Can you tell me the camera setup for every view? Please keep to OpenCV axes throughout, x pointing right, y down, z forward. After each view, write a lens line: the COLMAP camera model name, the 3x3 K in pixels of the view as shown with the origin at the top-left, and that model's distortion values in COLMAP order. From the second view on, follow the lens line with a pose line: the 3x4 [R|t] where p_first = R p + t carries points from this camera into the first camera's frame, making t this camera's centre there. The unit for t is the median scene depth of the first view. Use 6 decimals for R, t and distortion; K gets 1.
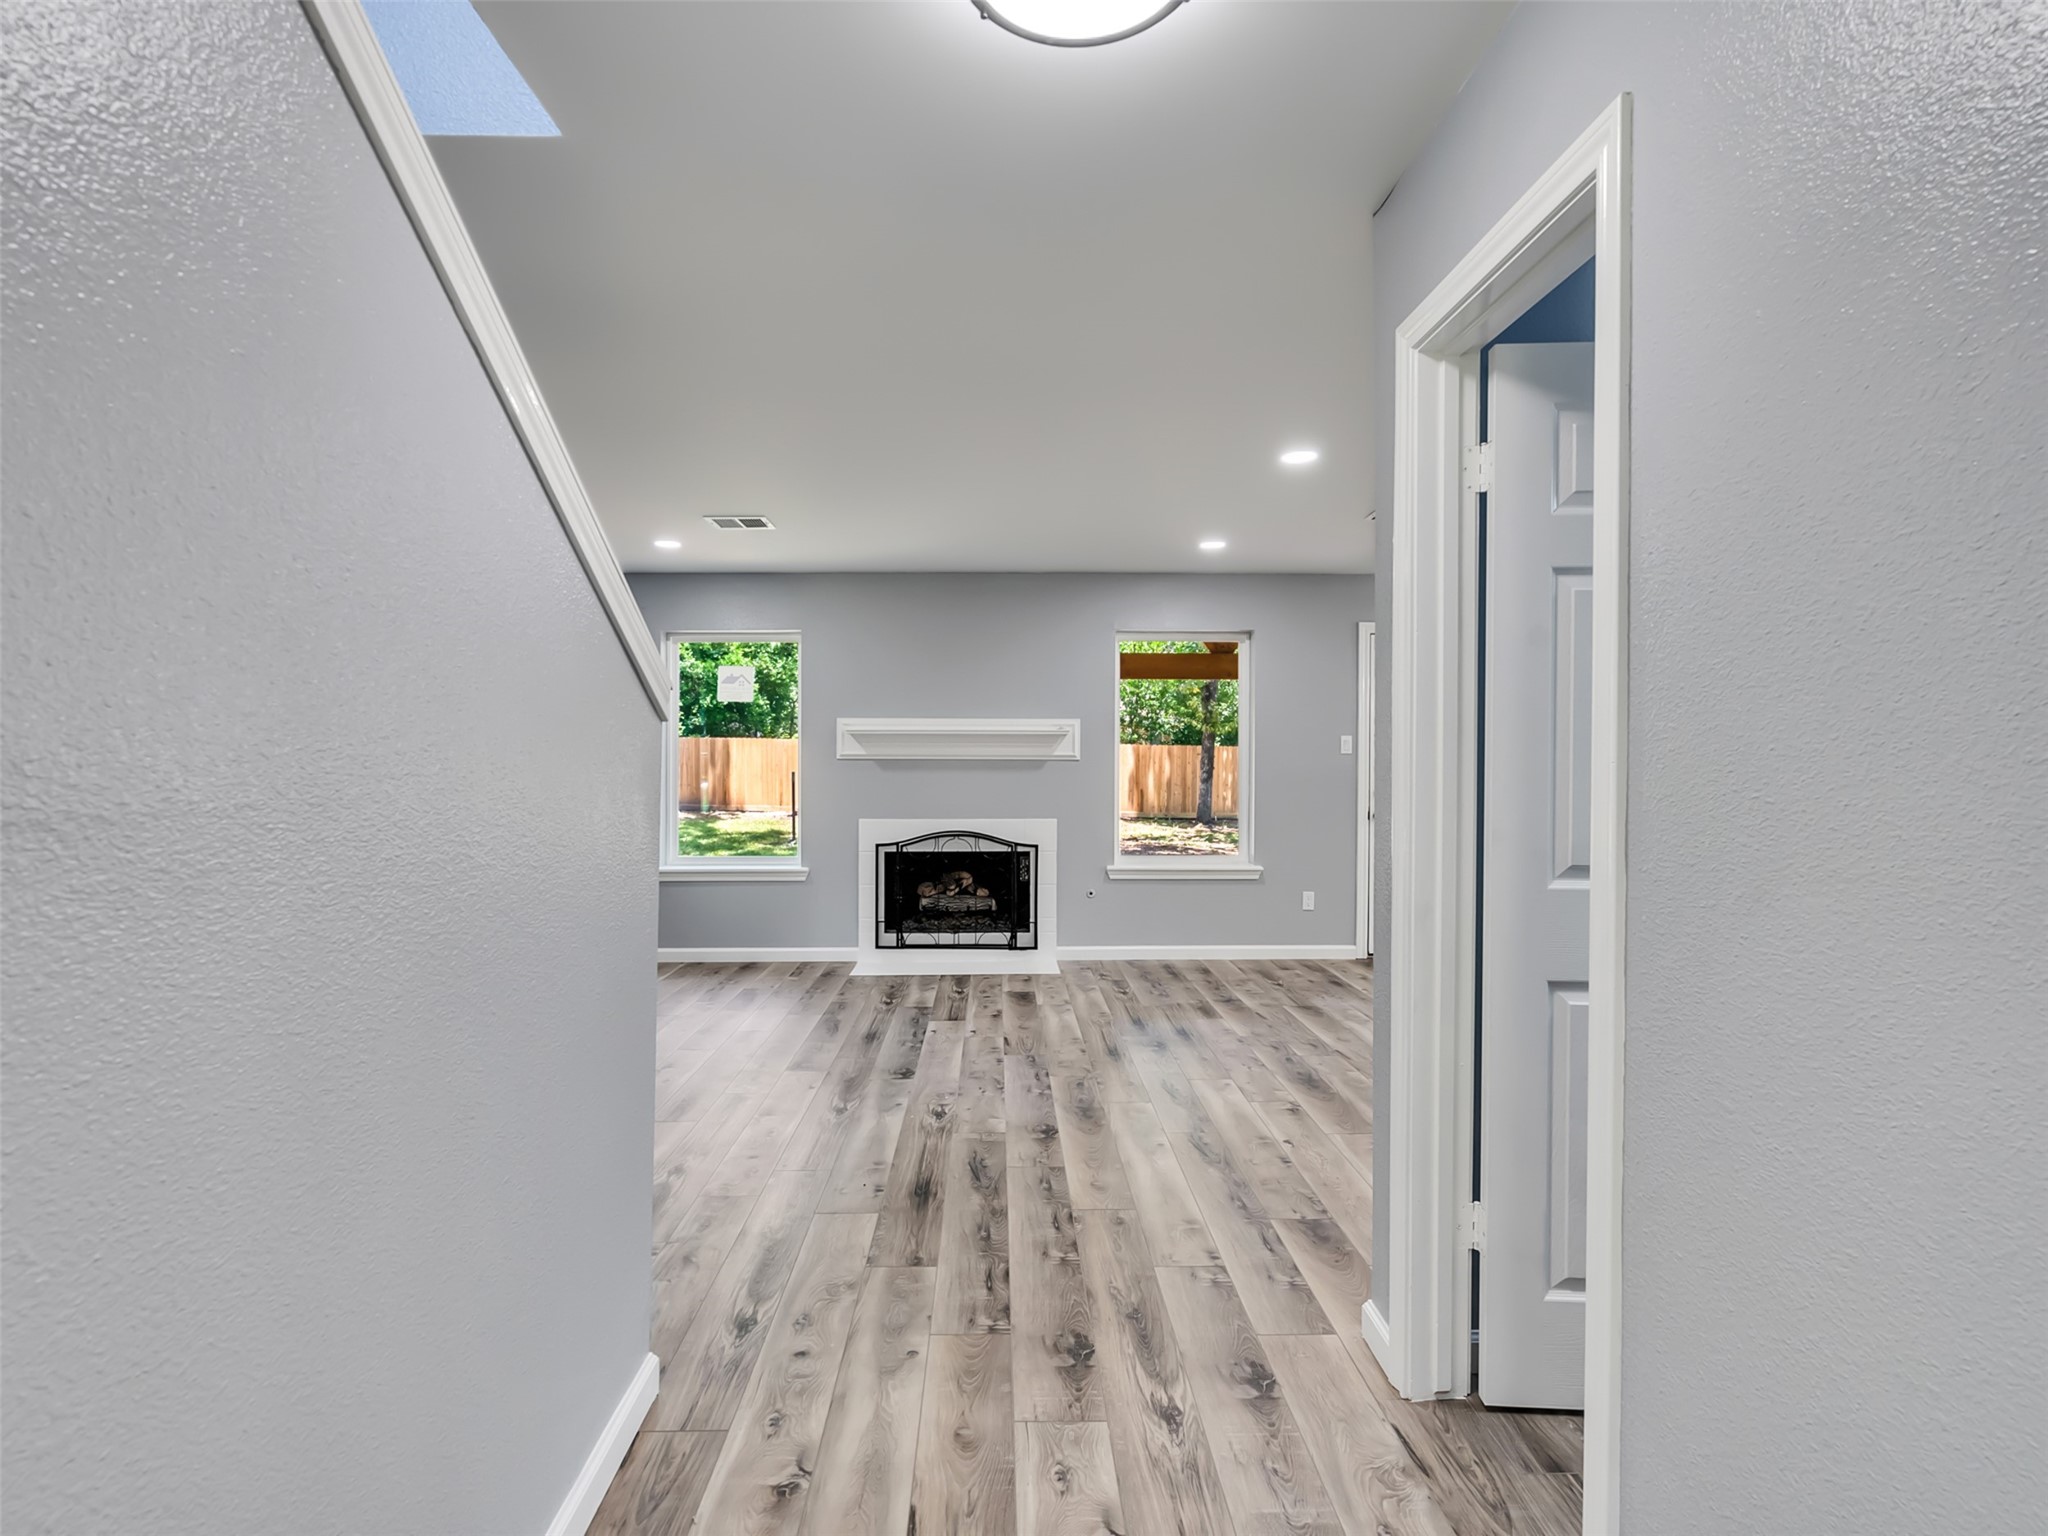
lens RADIAL K [[1045.1, 0, 1022.8], [0, 1045.1, 764.7], [0, 0, 1]] dist [0.000670, 0.000432]
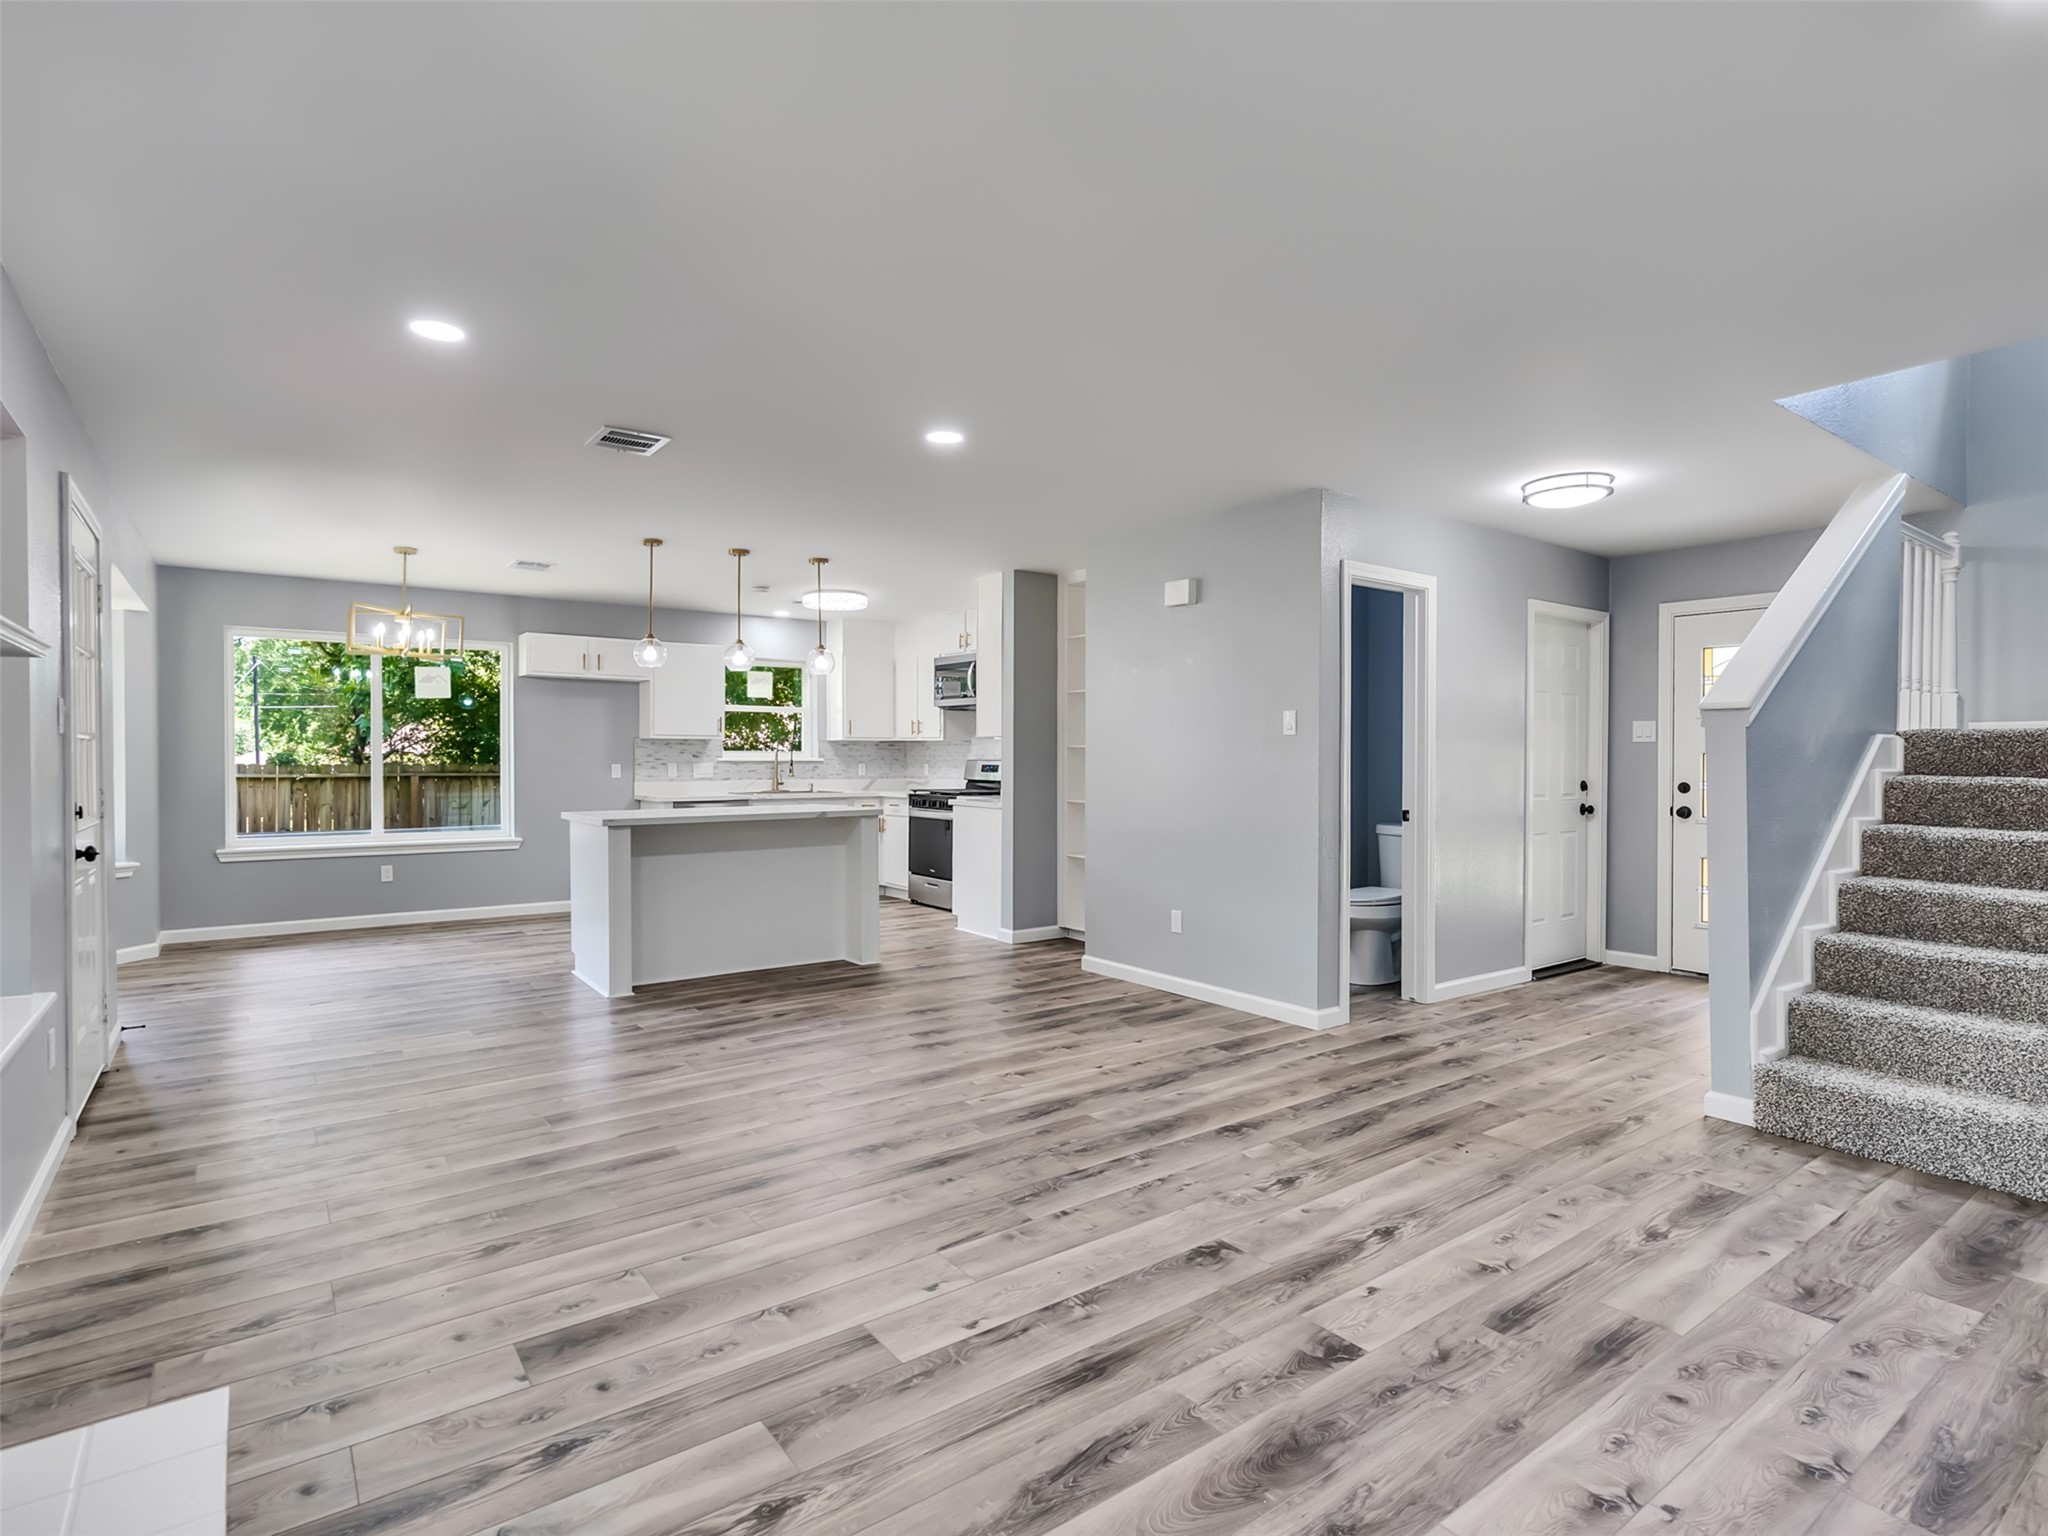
lens RADIAL K [[1045.1, 0, 1021.0], [0, 1045.1, 763.1], [0, 0, 1]] dist [0.000670, 0.000432]
pose [[-0.574355, -0.007362, 0.818573, -0.426788], [0.001672, 0.999947, 0.010167, 0.001235], [-0.818604, 0.007208, -0.574313, 1.120240]]
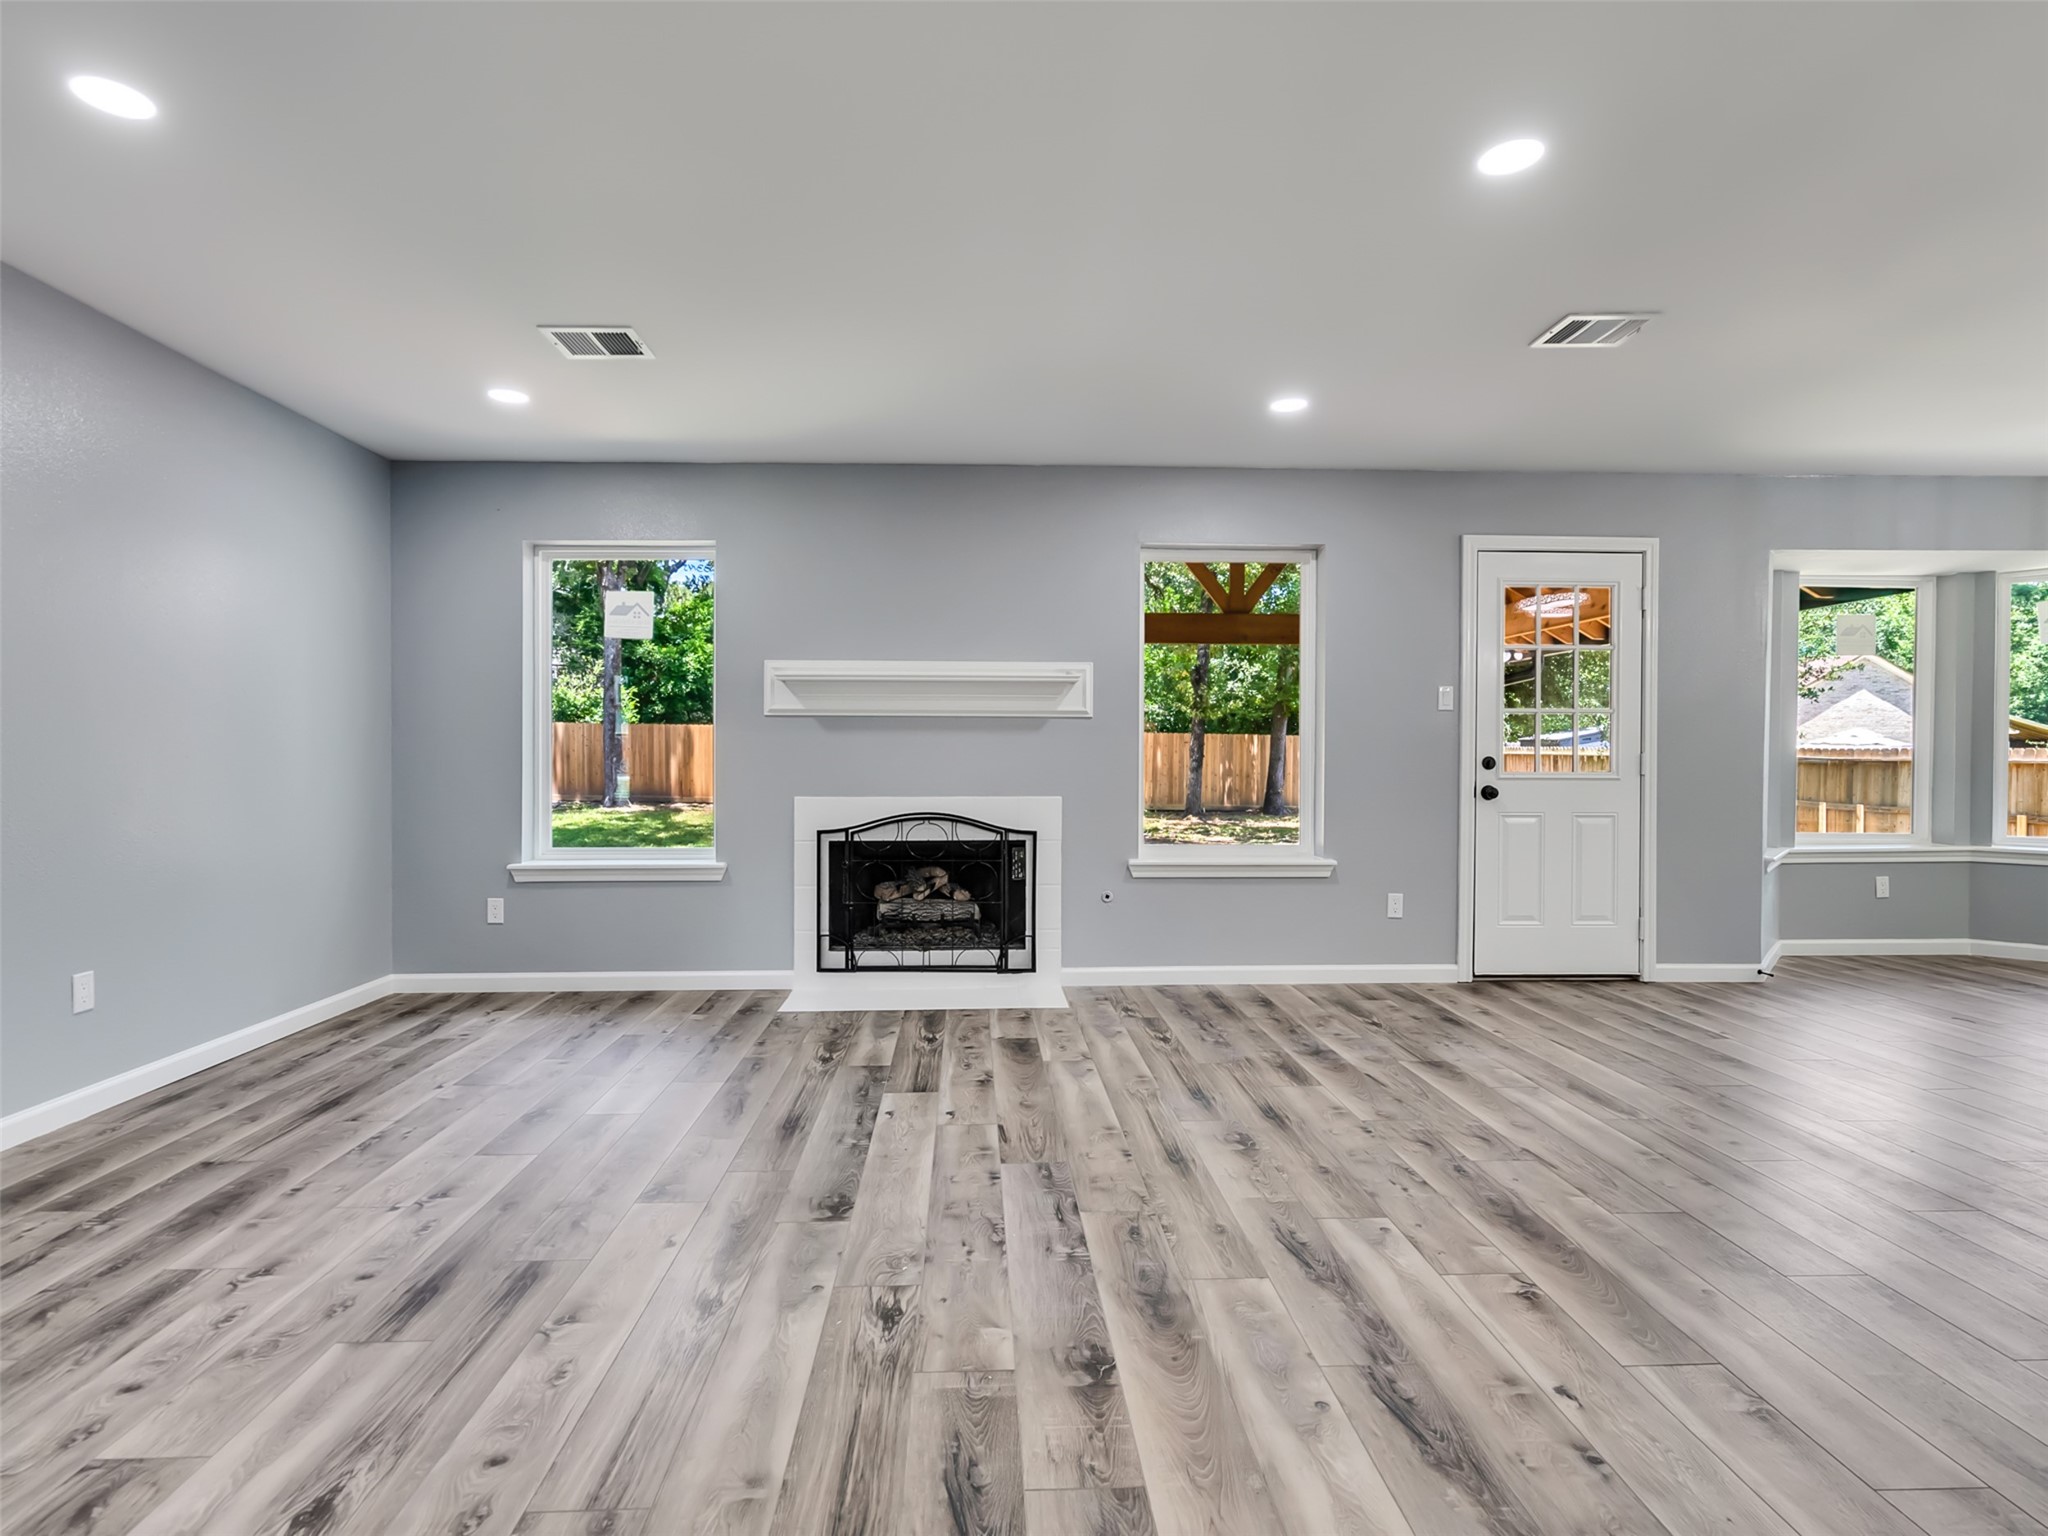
lens RADIAL K [[1045.1, 0, 1018.9], [0, 1045.1, 768.9], [0, 0, 1]] dist [0.000670, 0.000432]
pose [[0.999781, 0.000339, 0.020914, -0.016604], [-0.000522, 0.999961, 0.008760, 0.031494], [-0.020910, -0.008769, 0.999743, 0.314849]]
